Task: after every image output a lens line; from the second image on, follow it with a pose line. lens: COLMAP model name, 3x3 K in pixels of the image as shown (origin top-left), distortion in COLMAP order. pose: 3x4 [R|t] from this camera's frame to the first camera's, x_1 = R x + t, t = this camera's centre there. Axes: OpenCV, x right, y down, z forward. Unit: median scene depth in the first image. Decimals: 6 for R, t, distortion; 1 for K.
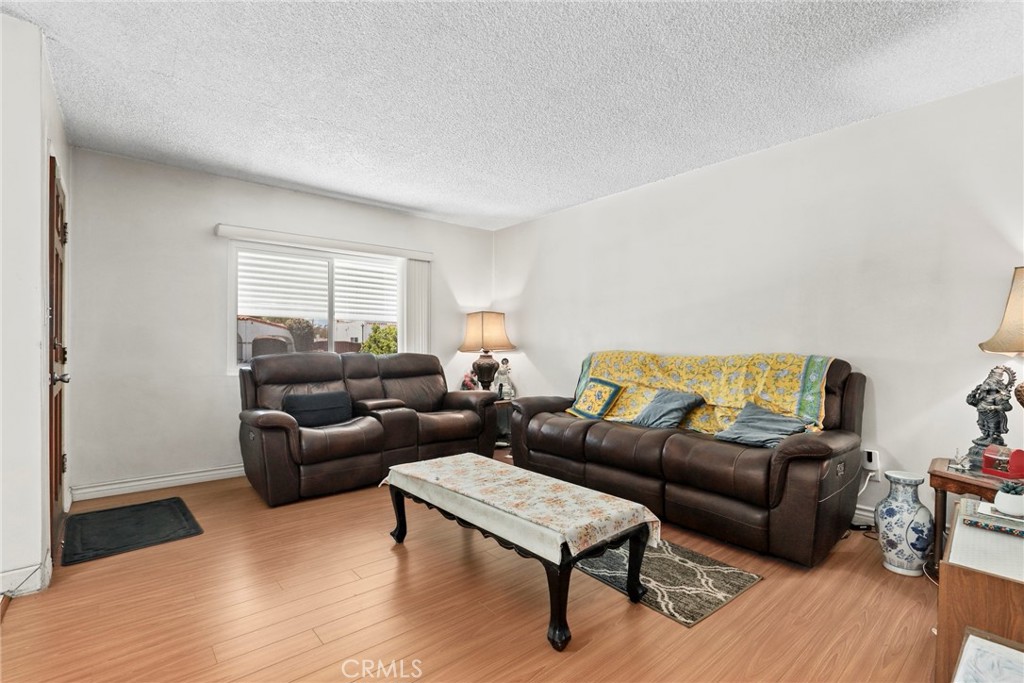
lens RADIAL K [[477.4, 0, 512.0], [0, 477.4, 341.5], [0, 0, 1]] dist [0.000391, 0.000039]
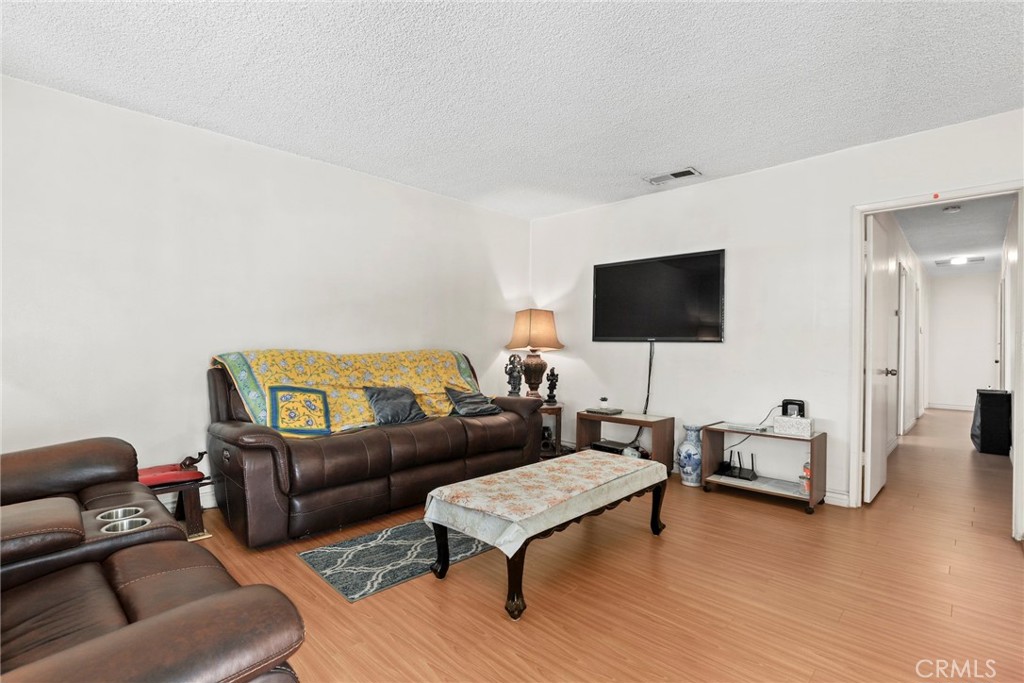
lens RADIAL K [[477.4, 0, 512.0], [0, 477.4, 341.5], [0, 0, 1]] dist [0.000391, 0.000039]
pose [[-0.086271, 0.003538, 0.996265, -0.993444], [-0.012074, 0.999917, -0.004597, 0.007494], [-0.996199, -0.012425, -0.086221, 1.124000]]
